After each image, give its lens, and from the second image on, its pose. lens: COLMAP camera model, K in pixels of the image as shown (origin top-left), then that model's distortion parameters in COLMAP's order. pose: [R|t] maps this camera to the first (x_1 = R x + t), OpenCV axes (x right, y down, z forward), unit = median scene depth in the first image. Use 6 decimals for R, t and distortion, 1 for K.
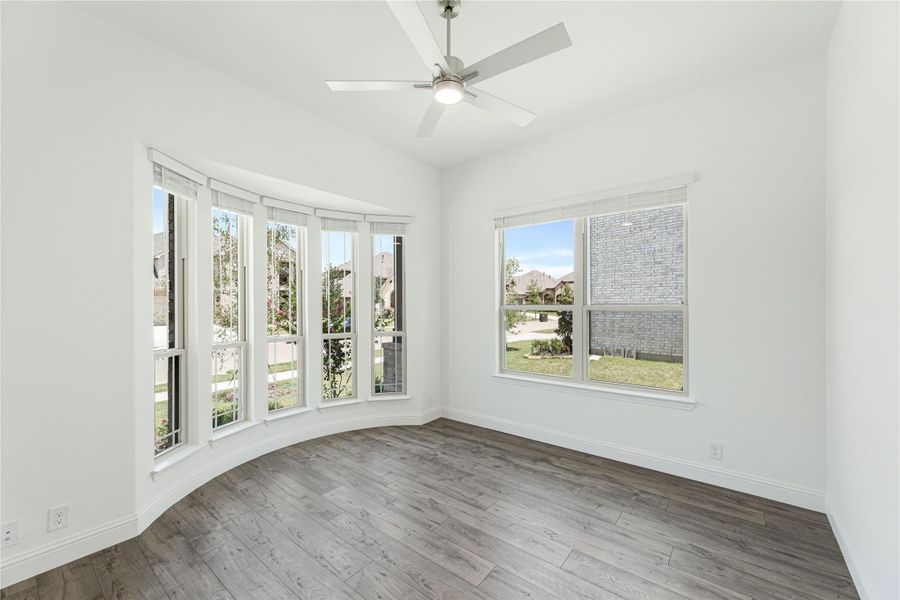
lens RADIAL K [[367.0, 0, 444.8], [0, 367.0, 303.8], [0, 0, 1]] dist [-0.000703, -0.000338]
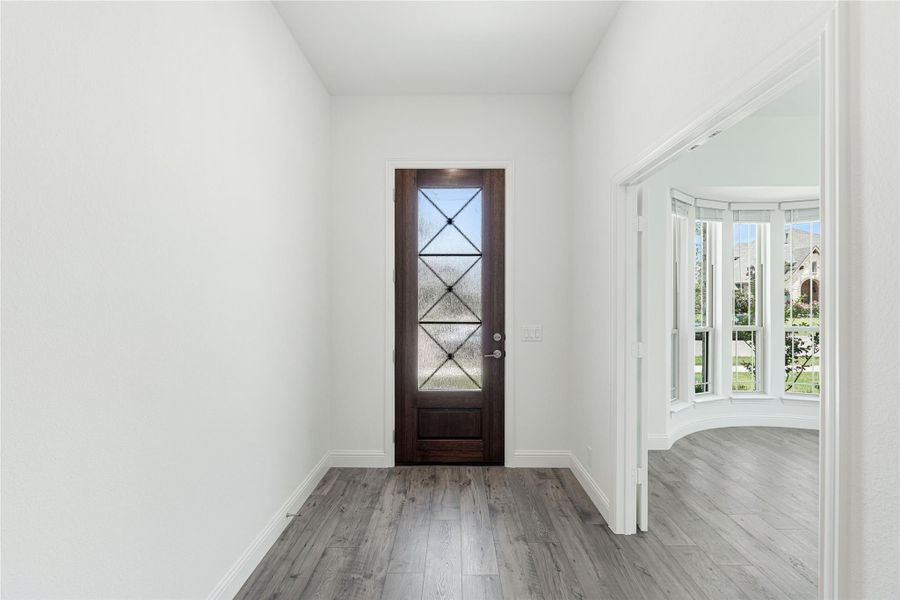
lens RADIAL K [[367.0, 0, 454.0], [0, 367.0, 301.5], [0, 0, 1]] dist [-0.000703, -0.000338]
pose [[0.622294, 0.003149, -0.782777, -0.136805], [-0.000119, 0.999992, 0.003929, 0.013332], [0.782784, -0.002352, 0.622289, -0.409989]]
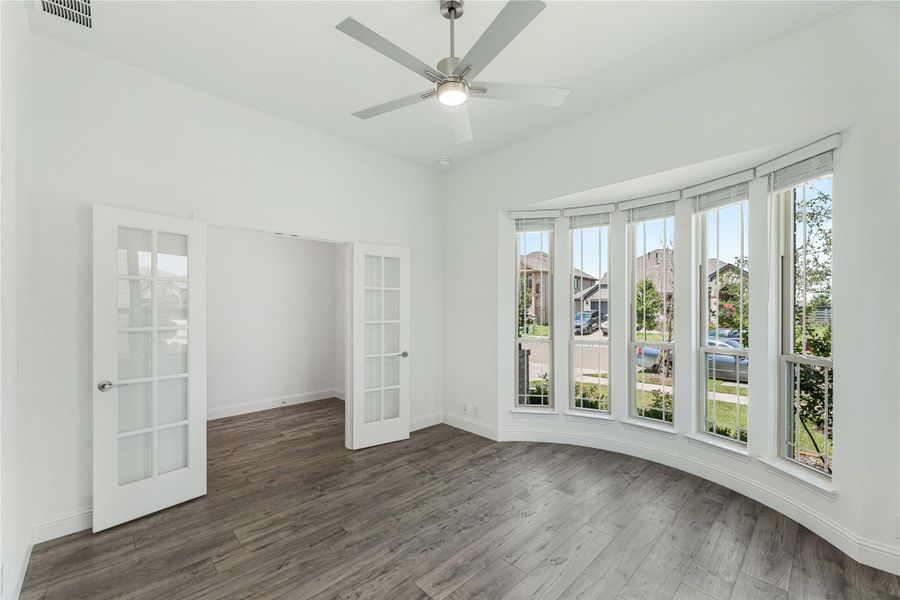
lens RADIAL K [[367.0, 0, 449.6], [0, 367.0, 304.7], [0, 0, 1]] dist [-0.000703, -0.000338]
pose [[-0.130399, 0.004942, -0.991449, 0.606095], [0.002463, 0.999986, 0.004661, -0.011382], [0.991459, -0.001835, -0.130409, 0.679478]]
